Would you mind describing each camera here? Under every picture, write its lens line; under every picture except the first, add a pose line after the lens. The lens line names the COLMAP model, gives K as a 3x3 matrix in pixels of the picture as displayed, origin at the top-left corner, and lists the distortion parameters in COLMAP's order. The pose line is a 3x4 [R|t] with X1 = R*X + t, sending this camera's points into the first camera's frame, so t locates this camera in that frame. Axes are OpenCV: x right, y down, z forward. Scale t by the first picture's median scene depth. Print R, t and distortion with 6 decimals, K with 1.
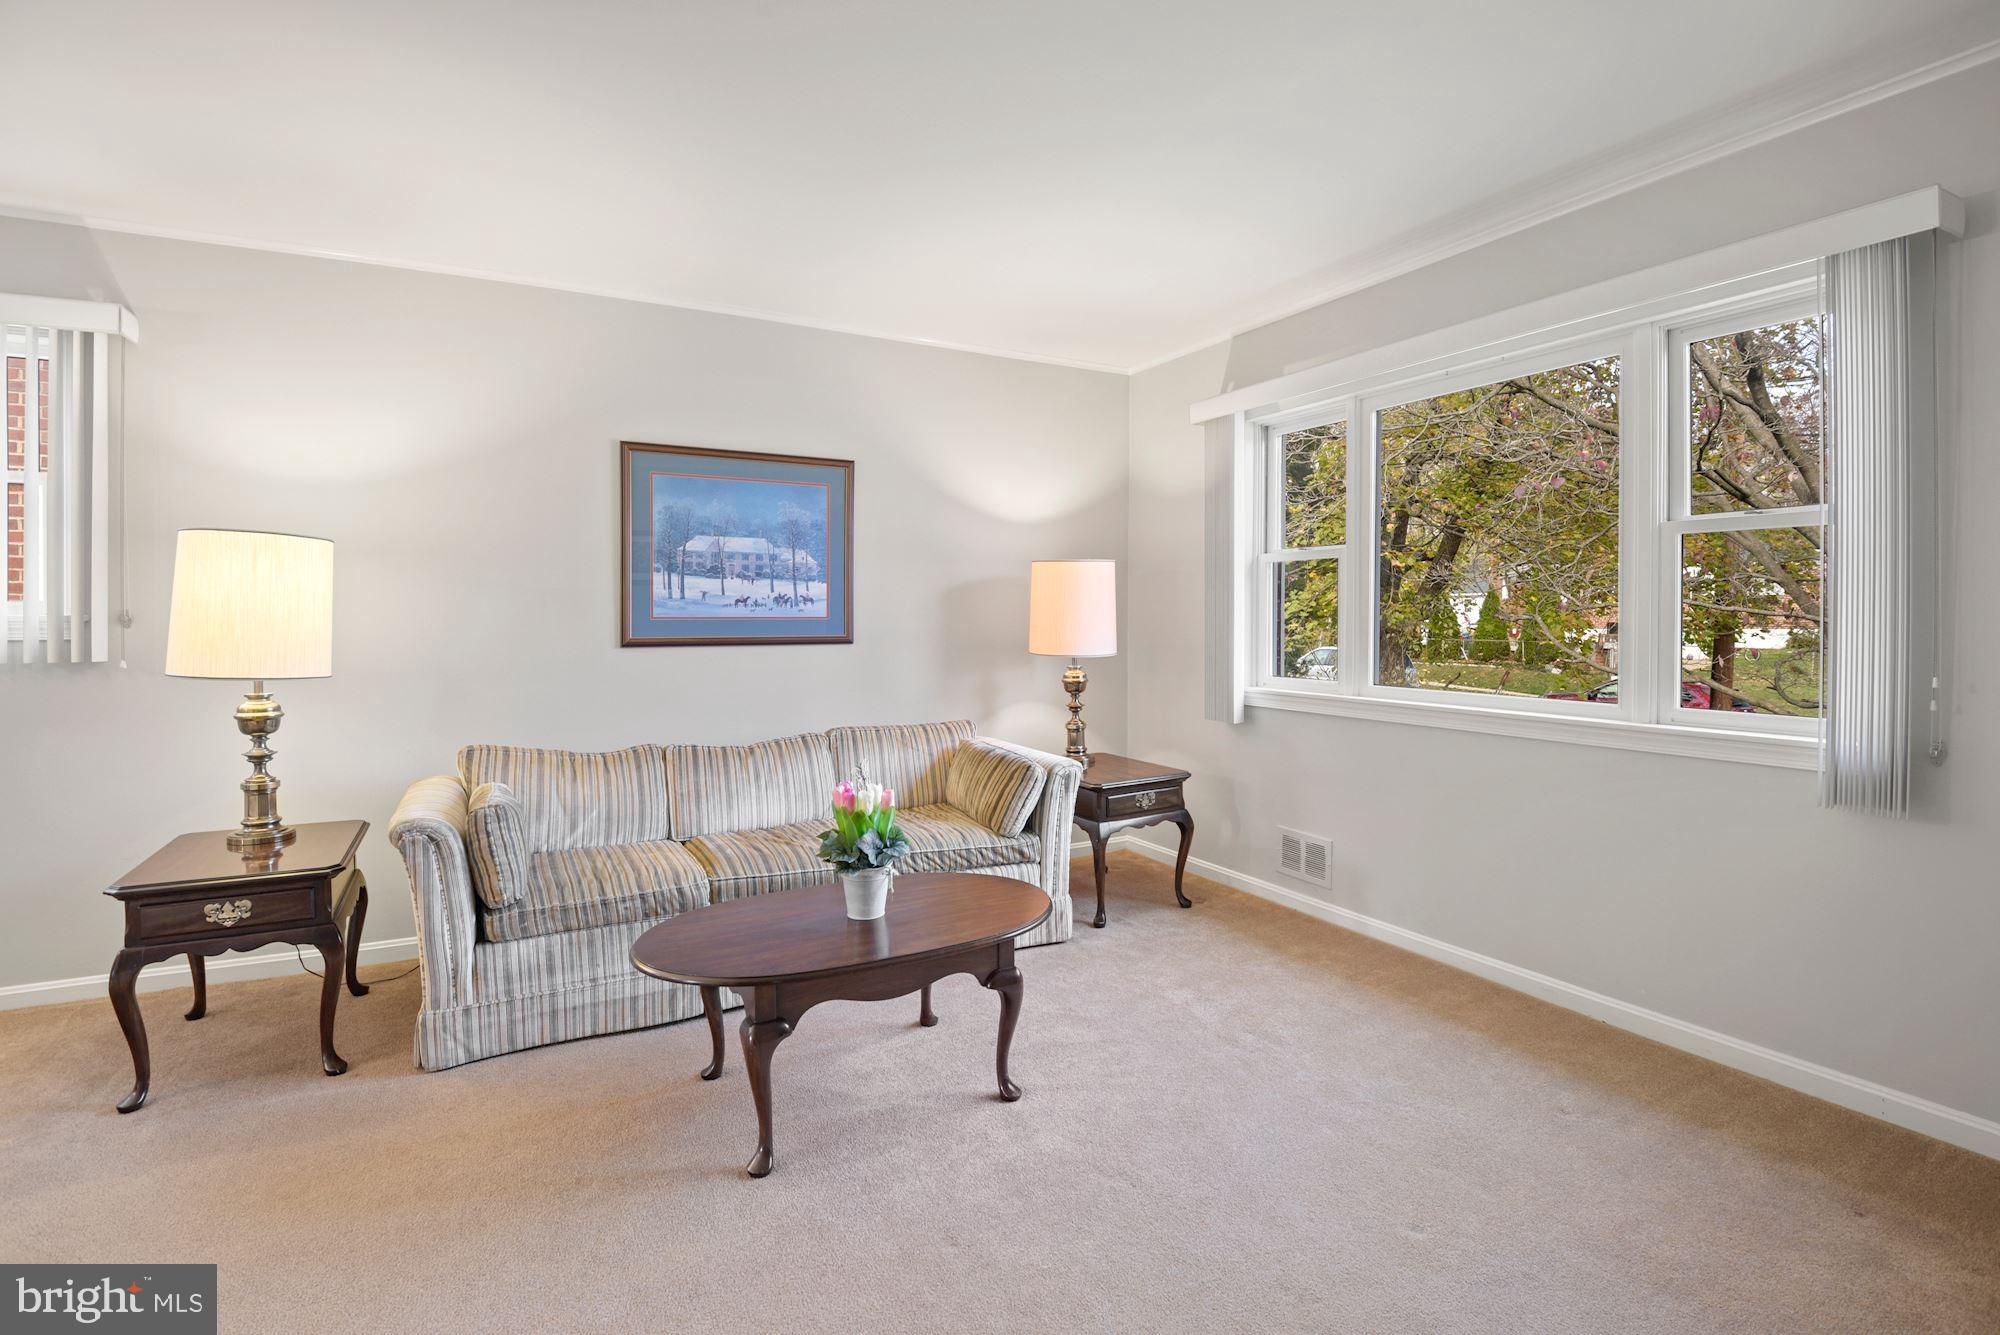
lens RADIAL K [[955.6, 0, 995.6], [0, 955.6, 634.8], [0, 0, 1]] dist [-0.001084, -0.000878]
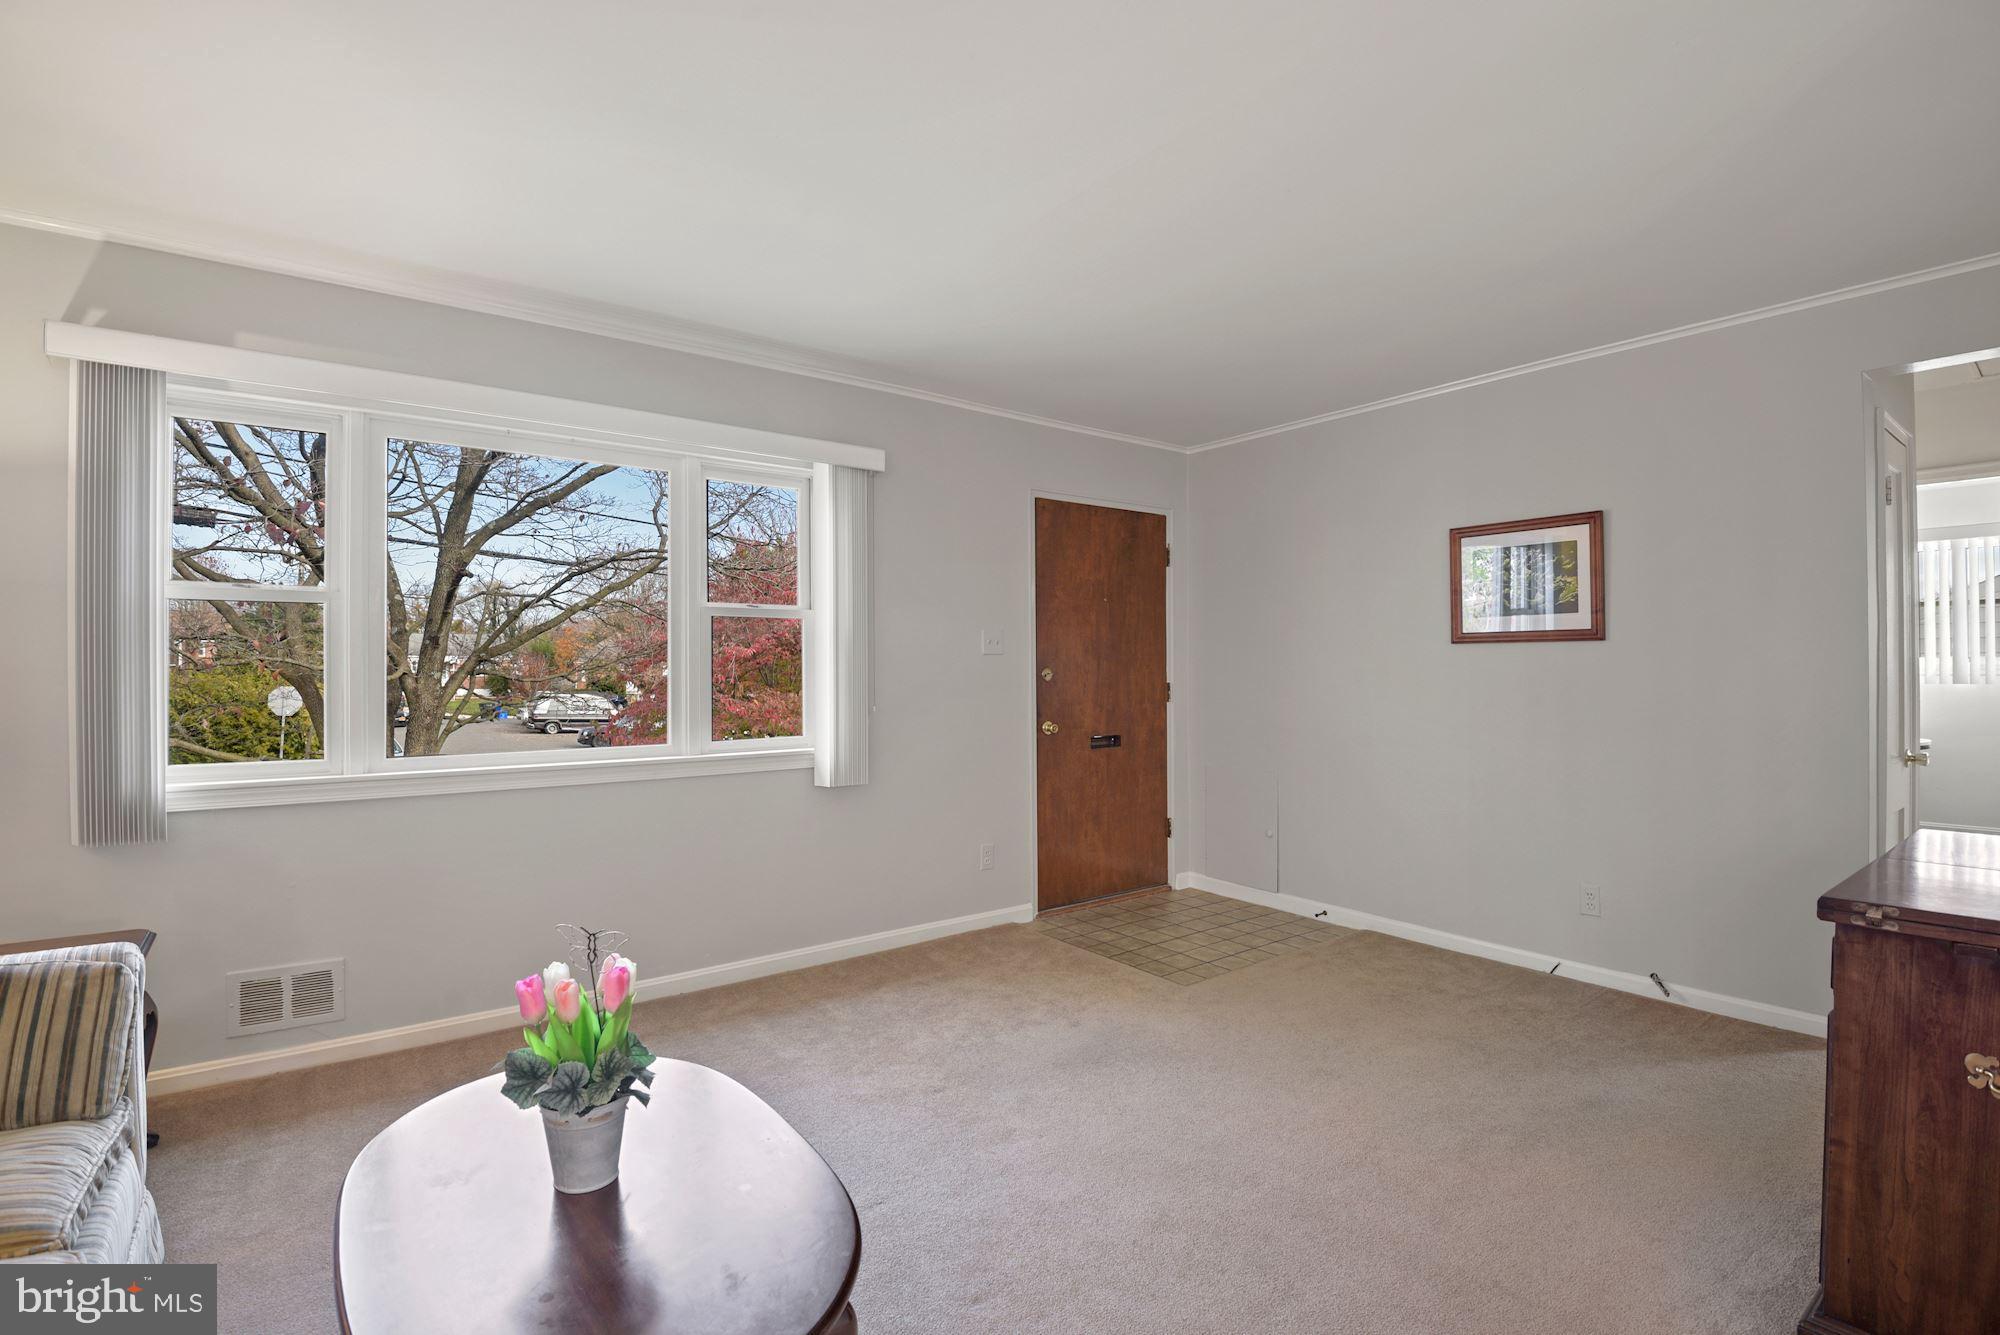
lens RADIAL K [[925.3, 0, 1000.0], [0, 925.3, 667.5], [0, 0, 1]] dist [-0.002959, -0.000593]
pose [[-0.123786, -0.007112, 0.992283, -0.481578], [0.011690, 0.999894, 0.008625, -0.028991], [-0.992240, 0.012667, -0.123689, 0.539272]]
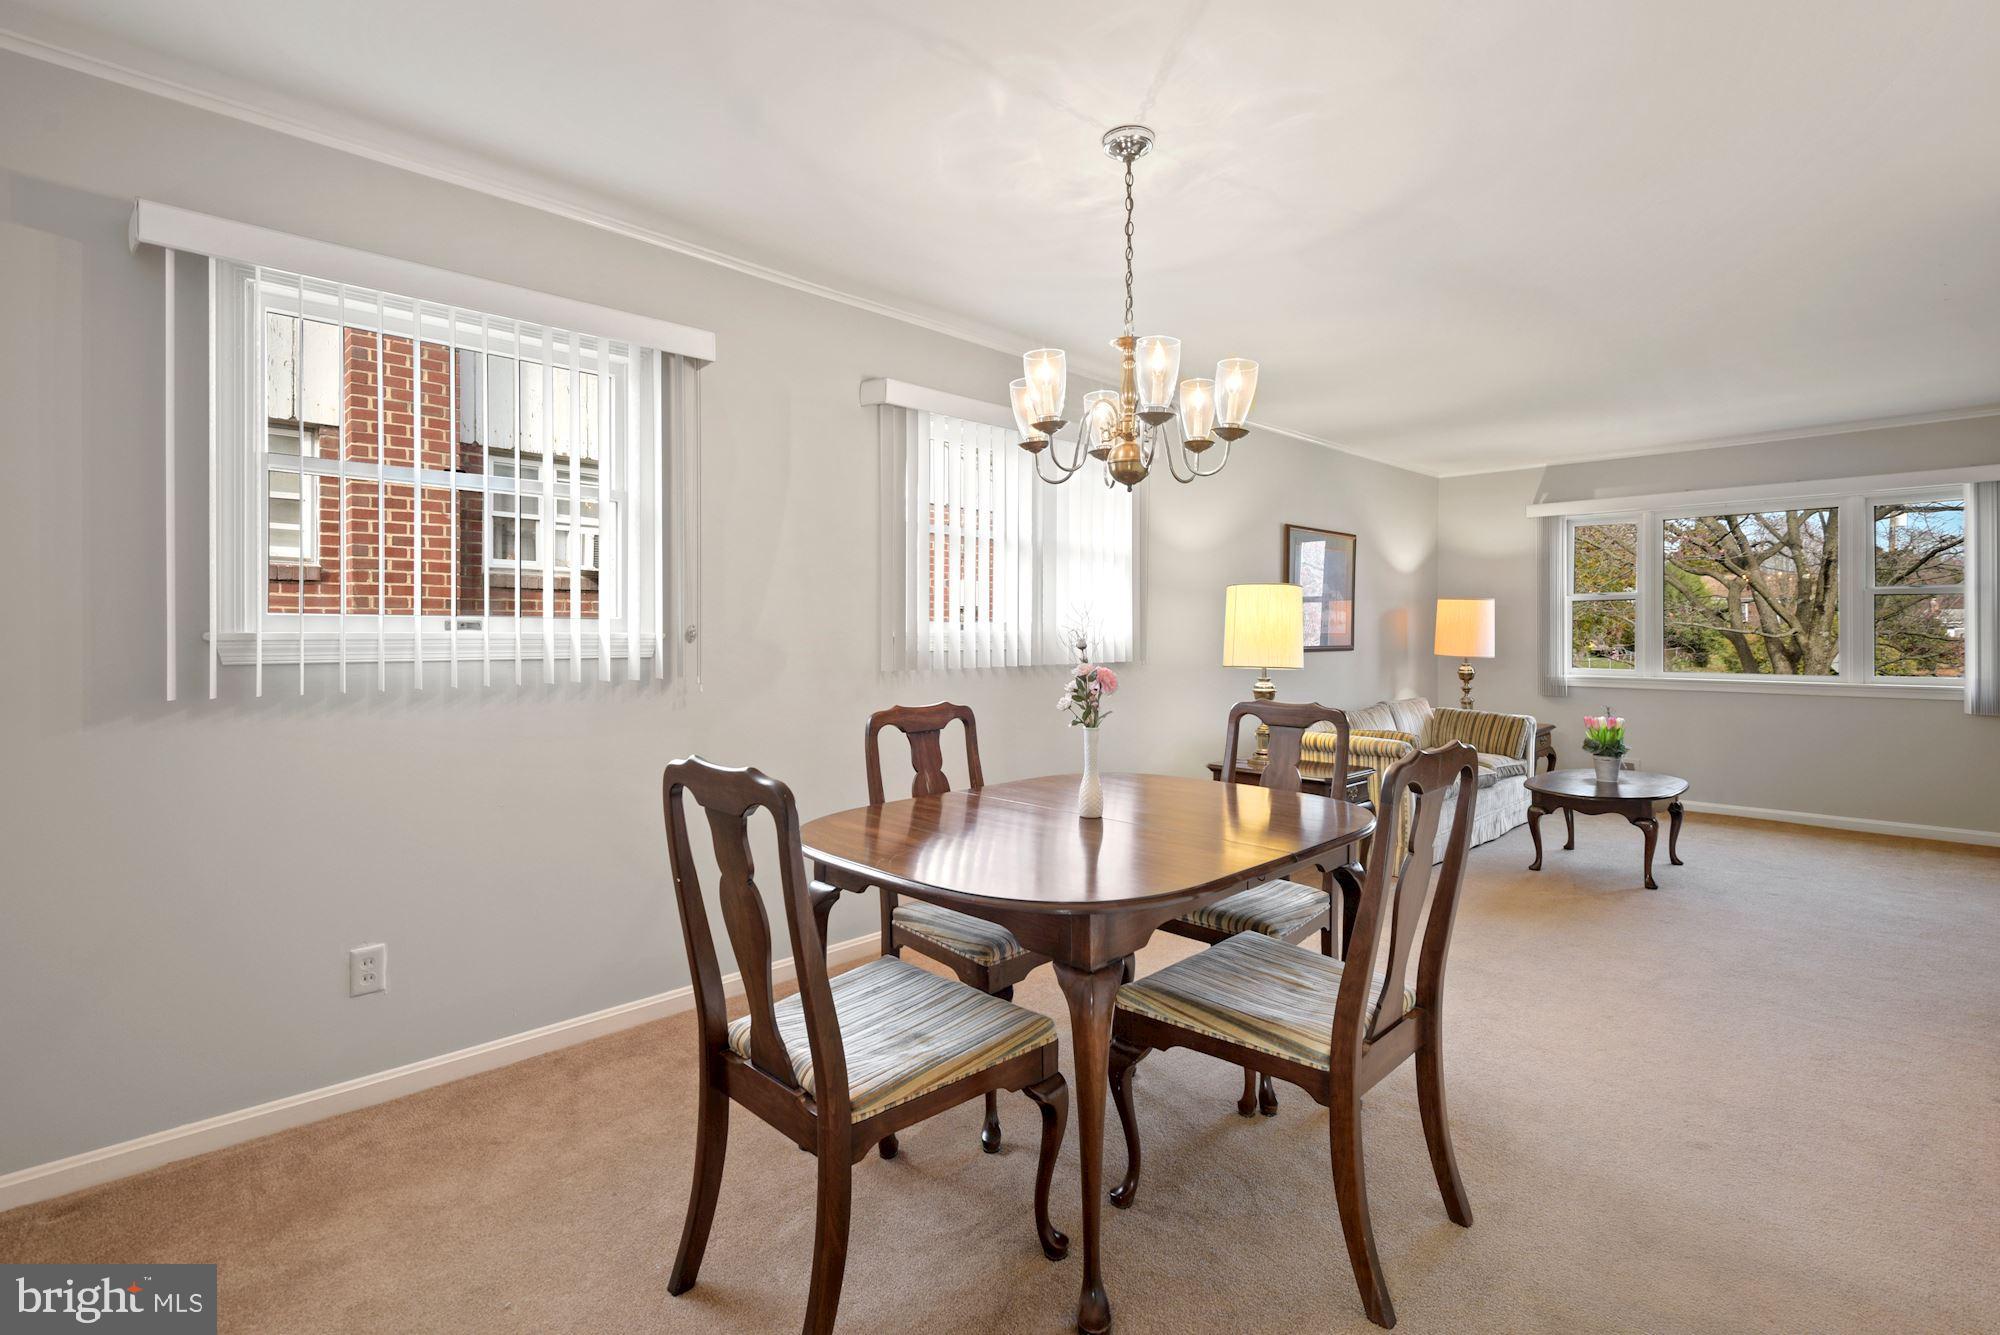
lens RADIAL K [[955.6, 0, 995.6], [0, 955.6, 634.8], [0, 0, 1]] dist [-0.001084, -0.000878]
pose [[0.967943, -0.000702, 0.251167, -1.236117], [0.004392, 0.999891, -0.014129, 0.003658], [-0.251130, 0.014779, 0.967841, -0.419629]]
